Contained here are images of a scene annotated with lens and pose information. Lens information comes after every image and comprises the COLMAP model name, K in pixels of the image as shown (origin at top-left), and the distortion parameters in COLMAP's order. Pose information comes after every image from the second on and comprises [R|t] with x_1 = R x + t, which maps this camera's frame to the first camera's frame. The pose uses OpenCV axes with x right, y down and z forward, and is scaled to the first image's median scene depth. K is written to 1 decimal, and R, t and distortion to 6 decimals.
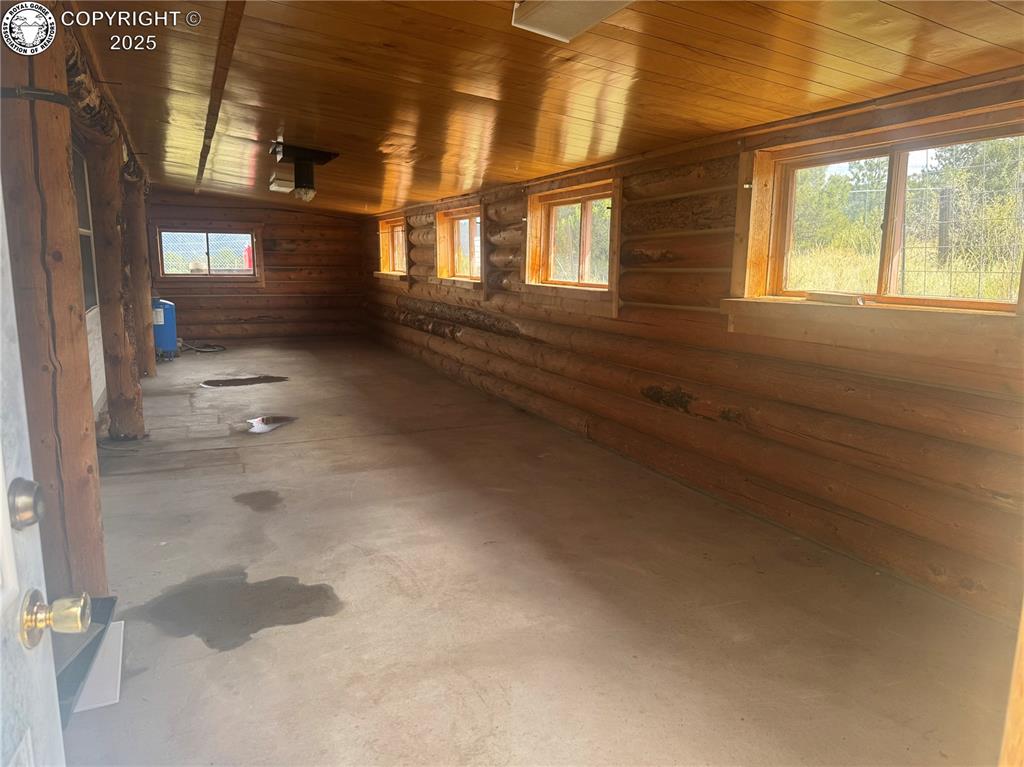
lens RADIAL K [[720.4, 0, 508.5], [0, 720.4, 384.4], [0, 0, 1]] dist [0.030471, -0.035842]
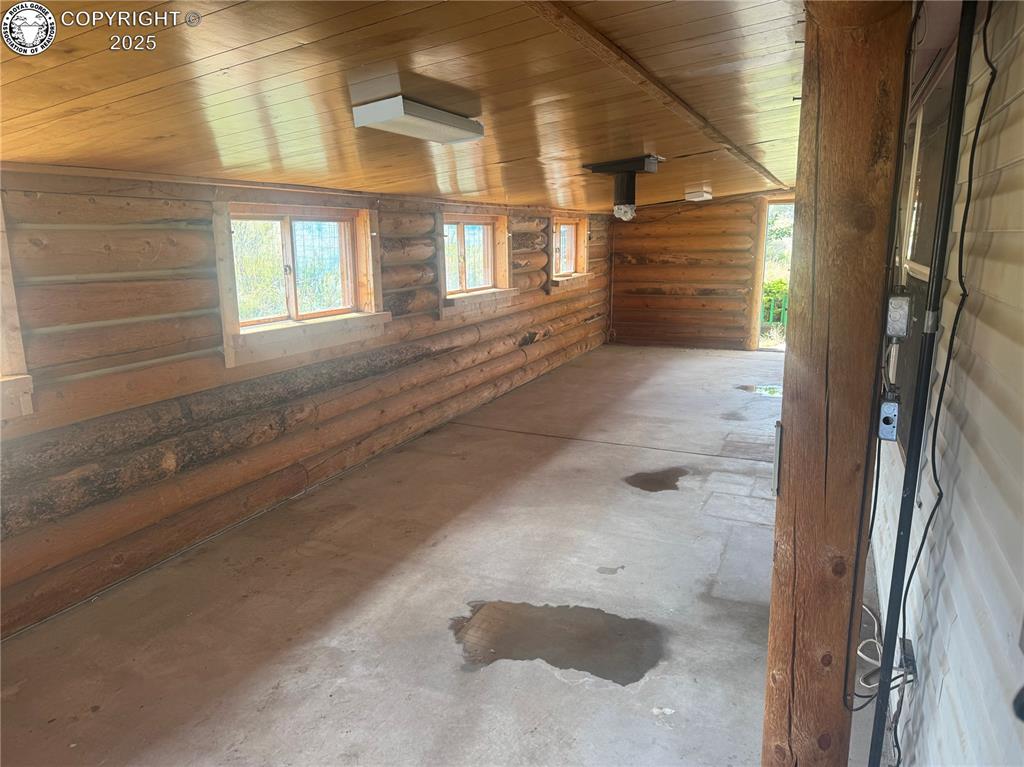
lens RADIAL K [[720.4, 0, 508.5], [0, 720.4, 384.4], [0, 0, 1]] dist [0.030471, -0.035842]
pose [[-0.663839, -0.151558, 0.732358, -0.987461], [0.132658, 0.939860, 0.314746, -0.410605], [-0.736016, 0.306094, -0.603810, 1.938251]]
